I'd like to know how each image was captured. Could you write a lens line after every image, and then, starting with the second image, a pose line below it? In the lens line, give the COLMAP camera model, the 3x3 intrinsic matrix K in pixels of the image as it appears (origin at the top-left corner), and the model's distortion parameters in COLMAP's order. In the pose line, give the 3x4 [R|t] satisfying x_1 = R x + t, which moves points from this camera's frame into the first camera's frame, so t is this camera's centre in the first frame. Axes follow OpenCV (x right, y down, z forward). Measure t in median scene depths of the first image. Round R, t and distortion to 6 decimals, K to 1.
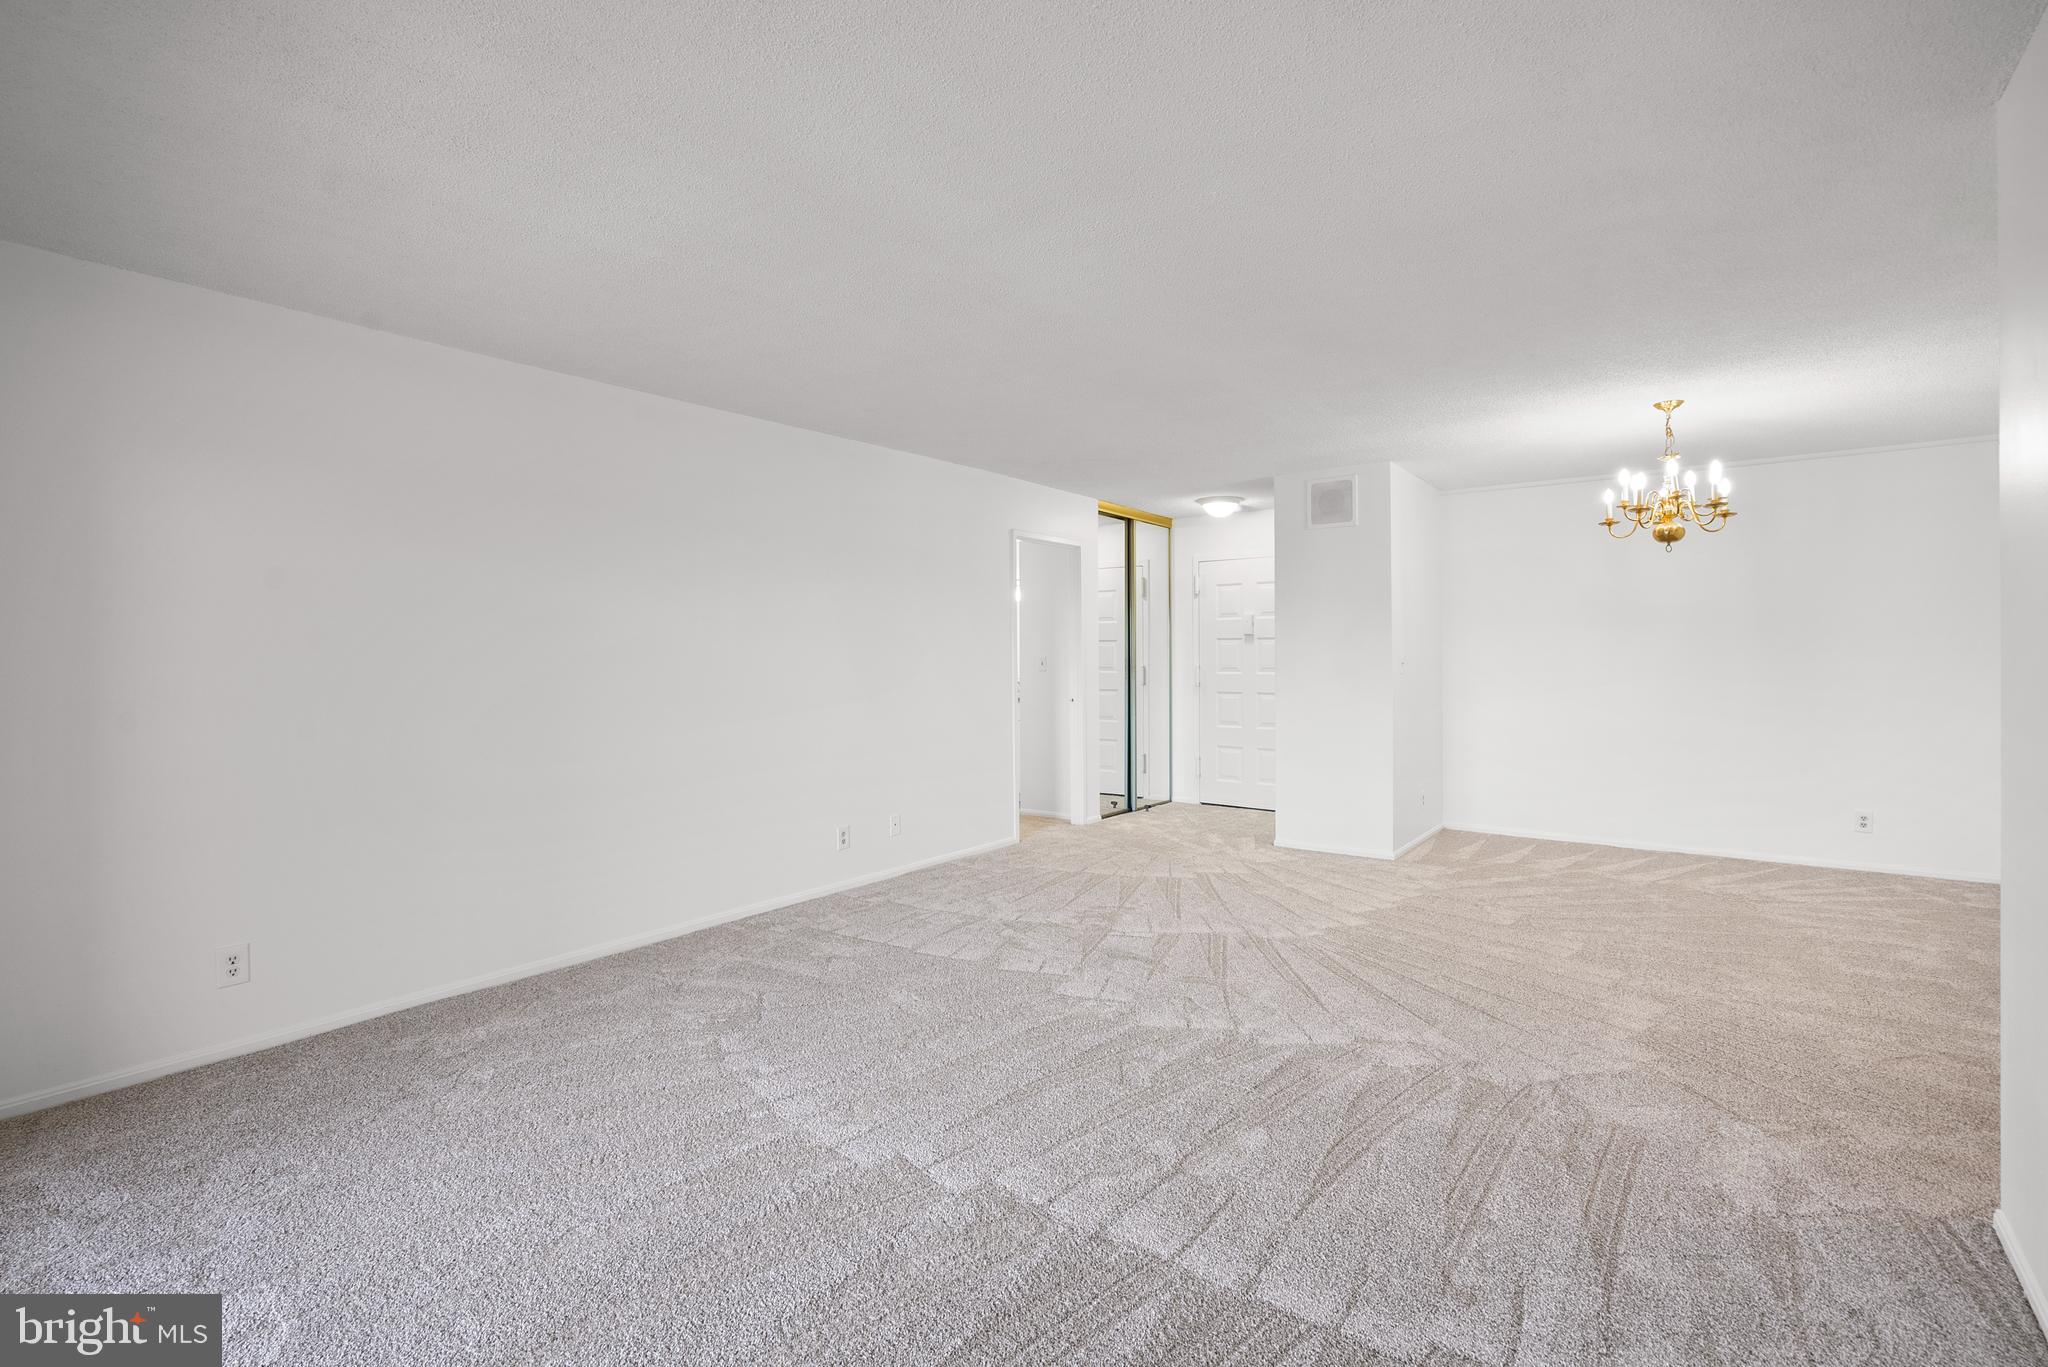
lens RADIAL K [[936.0, 0, 1026.4], [0, 936.0, 664.3], [0, 0, 1]] dist [-0.003849, 0.004310]
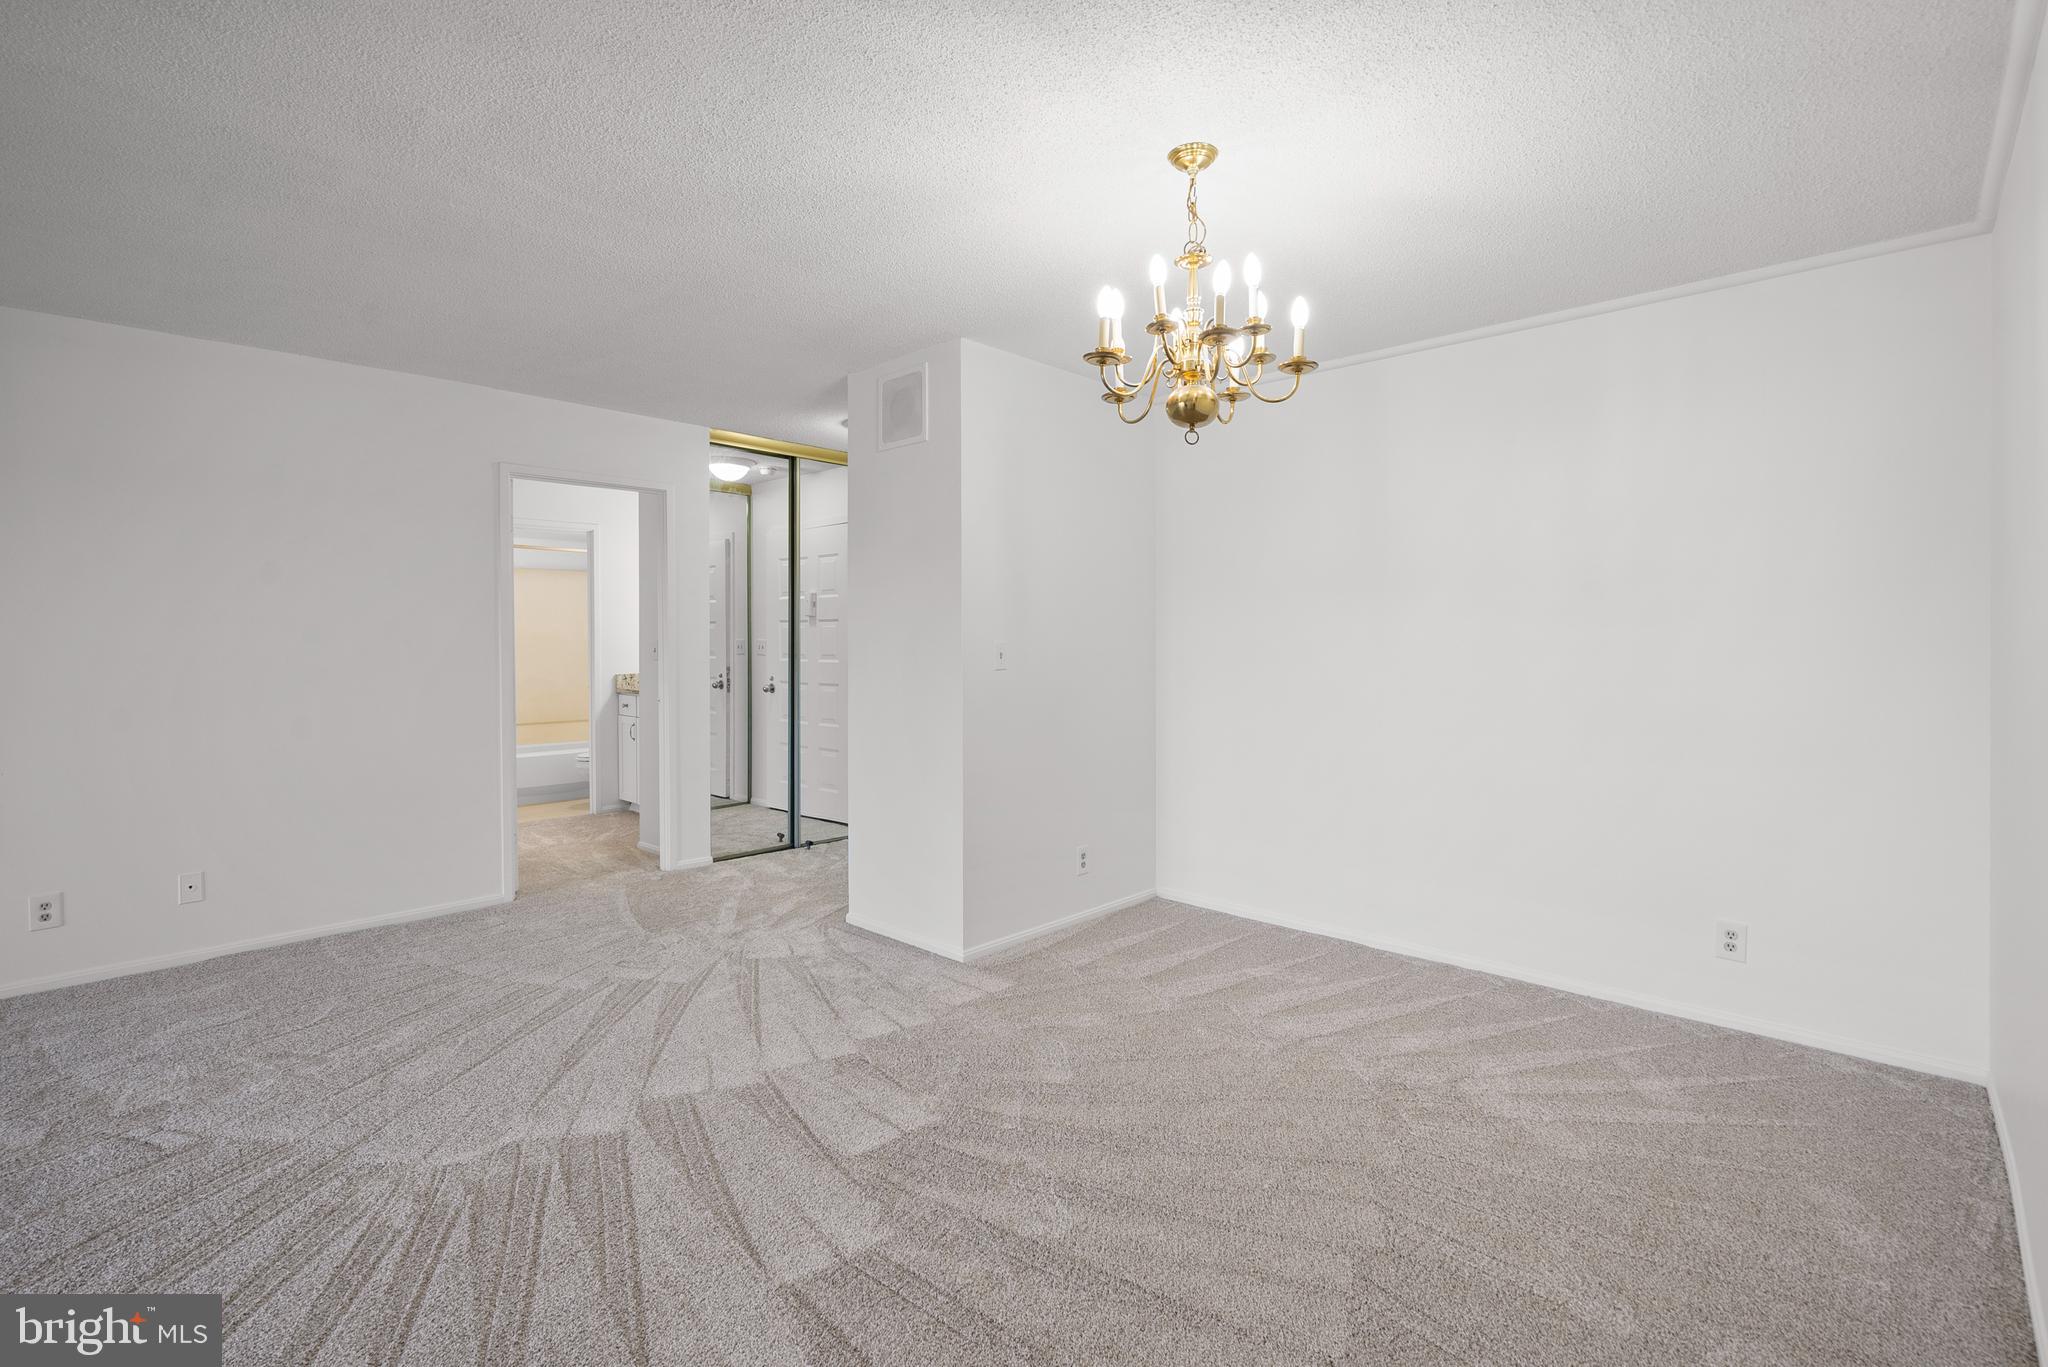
lens RADIAL K [[936.0, 0, 1026.0], [0, 936.0, 645.1], [0, 0, 1]] dist [-0.003849, 0.004310]
pose [[0.993484, 0.004634, -0.113875, 0.506155], [-0.004797, 0.999988, -0.001160, -0.006669], [0.113868, 0.001699, 0.993494, 0.370041]]
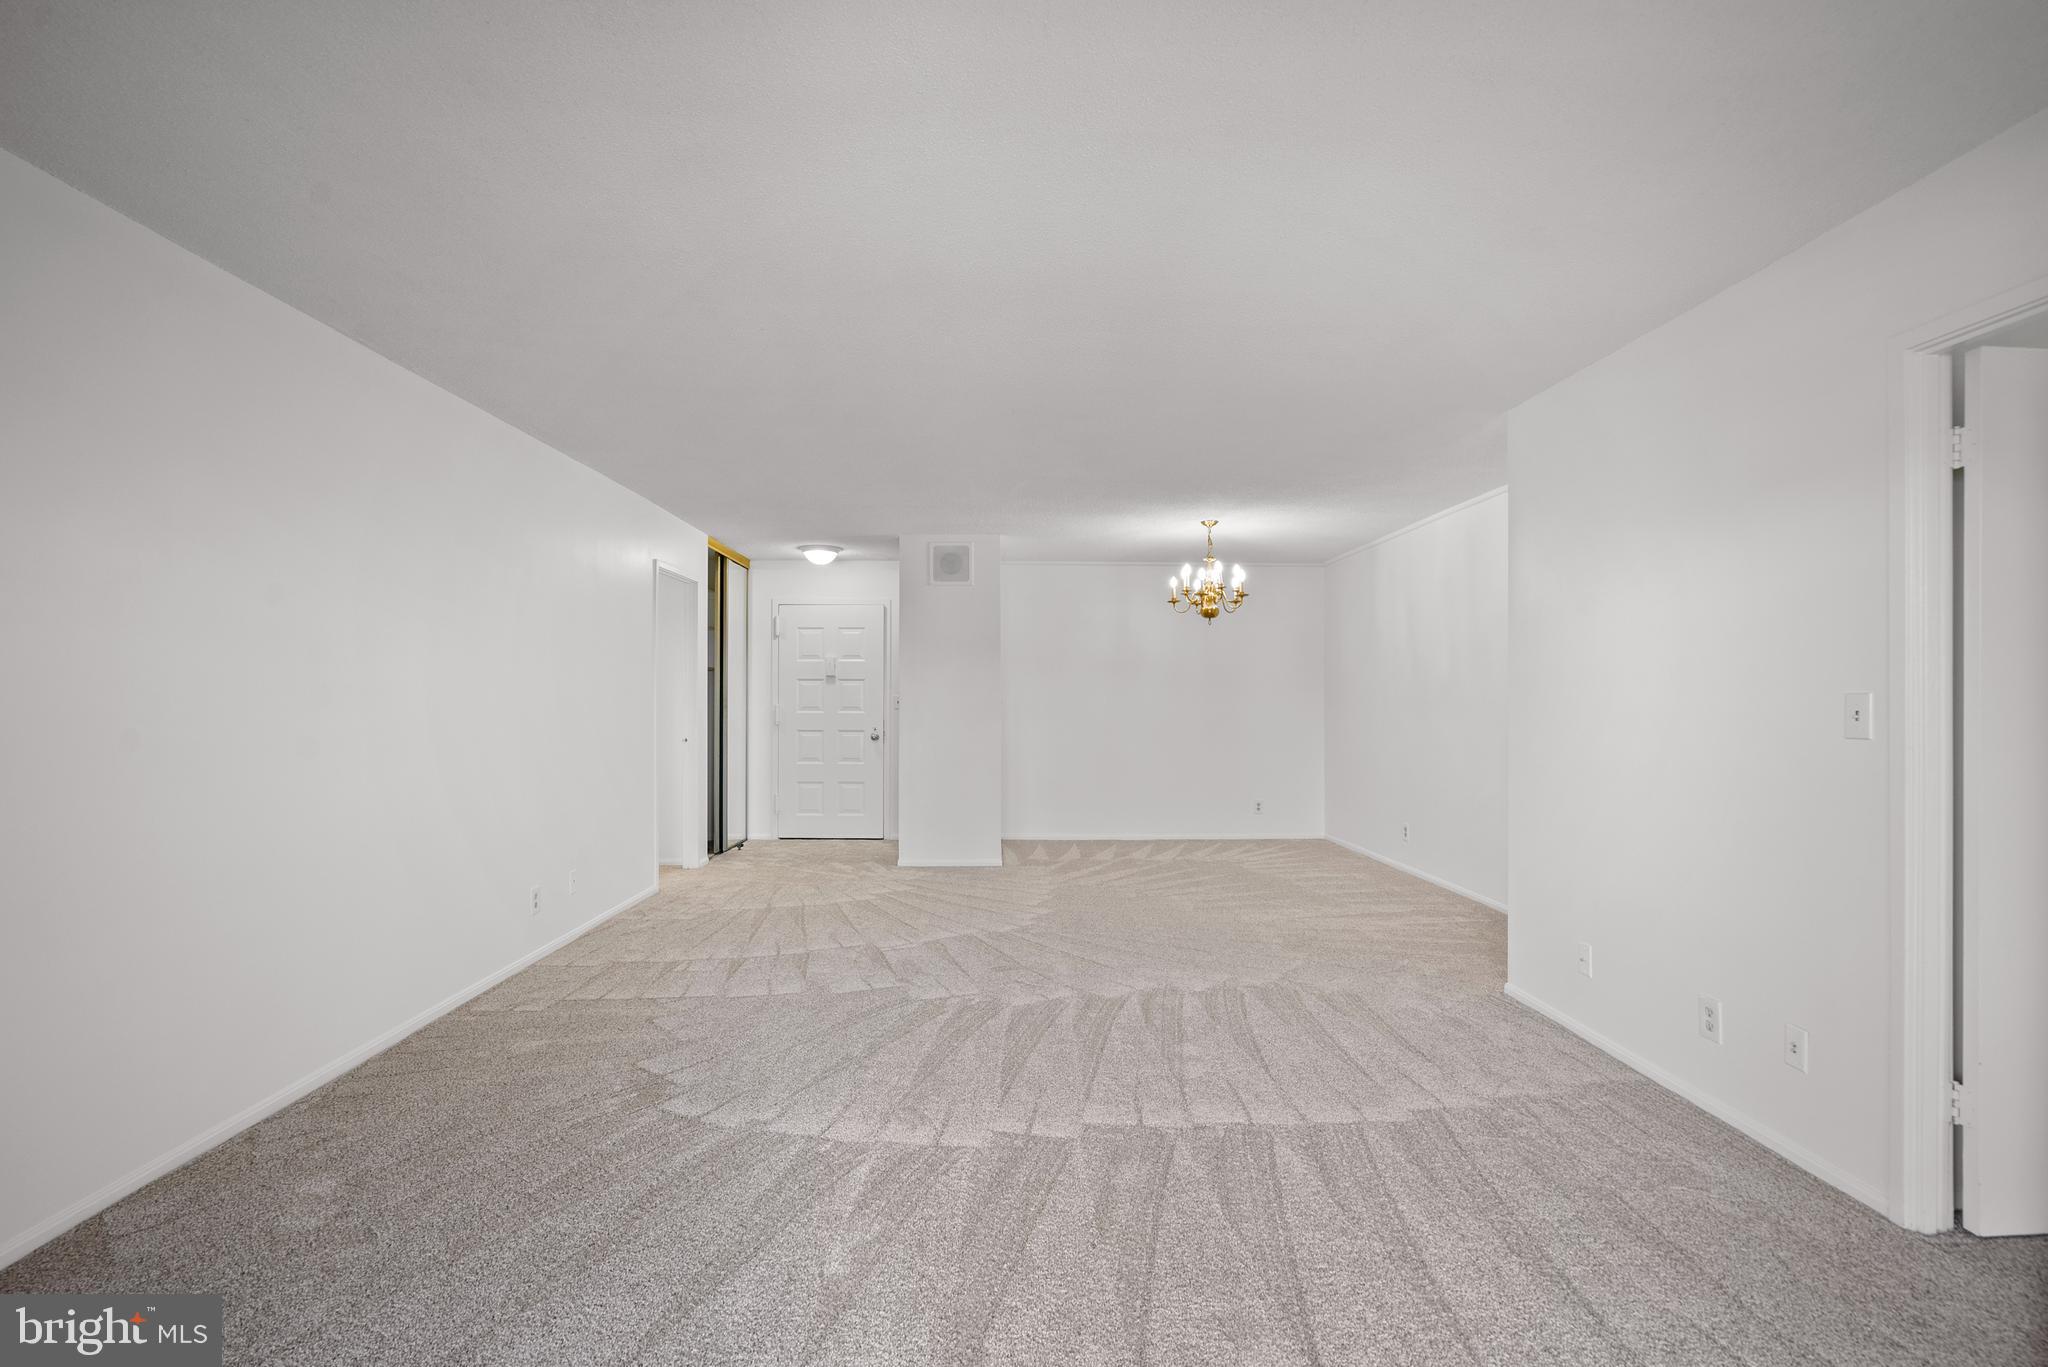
lens RADIAL K [[936.0, 0, 1016.6], [0, 936.0, 695.4], [0, 0, 1]] dist [-0.003849, 0.004310]
pose [[0.787585, 0.007045, 0.616165, -0.336510], [0.001195, 0.999915, -0.012960, 0.005765], [-0.616204, 0.010943, 0.787510, 0.037362]]
